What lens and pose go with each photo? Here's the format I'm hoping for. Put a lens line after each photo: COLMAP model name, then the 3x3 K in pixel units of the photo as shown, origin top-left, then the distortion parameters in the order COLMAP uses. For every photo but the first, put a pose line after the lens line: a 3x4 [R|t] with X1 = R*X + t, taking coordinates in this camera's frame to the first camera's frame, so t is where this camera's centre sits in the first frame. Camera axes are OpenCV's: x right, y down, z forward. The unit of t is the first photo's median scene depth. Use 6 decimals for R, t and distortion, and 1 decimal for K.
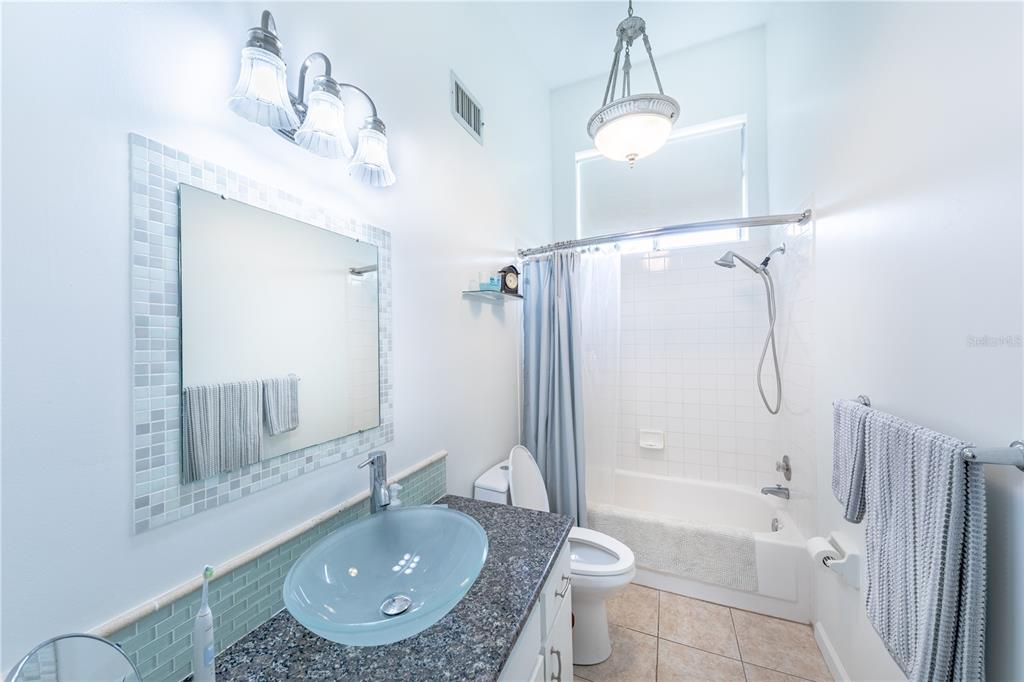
lens RADIAL K [[360.2, 0, 514.5], [0, 360.2, 340.7], [0, 0, 1]] dist [0.000093, -0.000271]
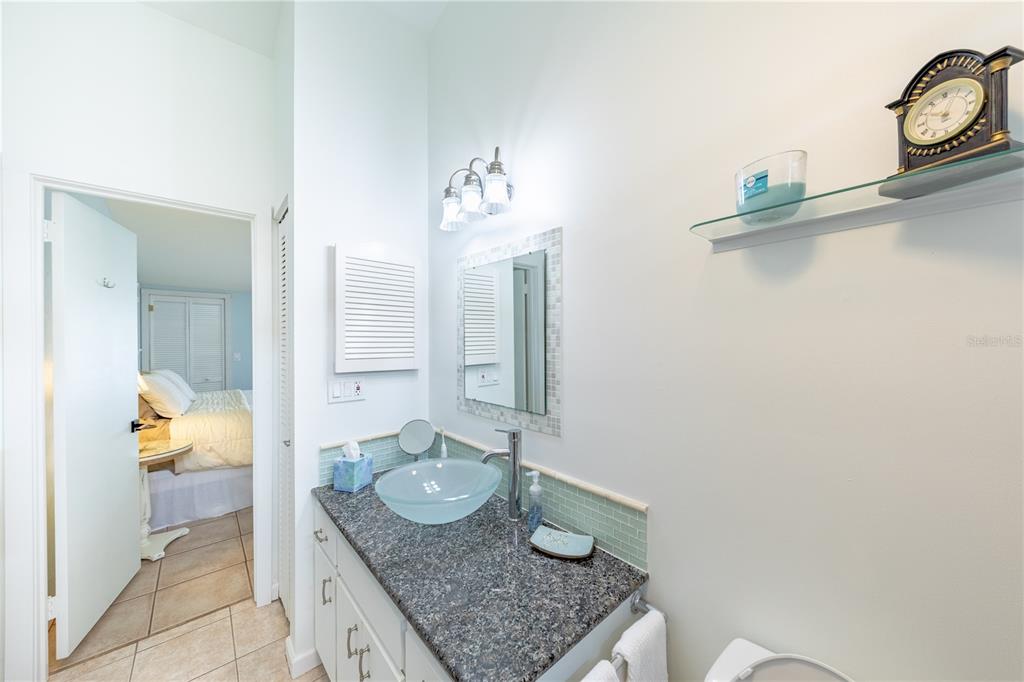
lens RADIAL K [[360.2, 0, 514.5], [0, 360.2, 340.7], [0, 0, 1]] dist [0.000093, -0.000271]
pose [[-0.438566, 0.016946, -0.898539, 0.626096], [0.010116, 0.999852, 0.013919, -0.003224], [0.898642, -0.002985, -0.438673, 1.375206]]
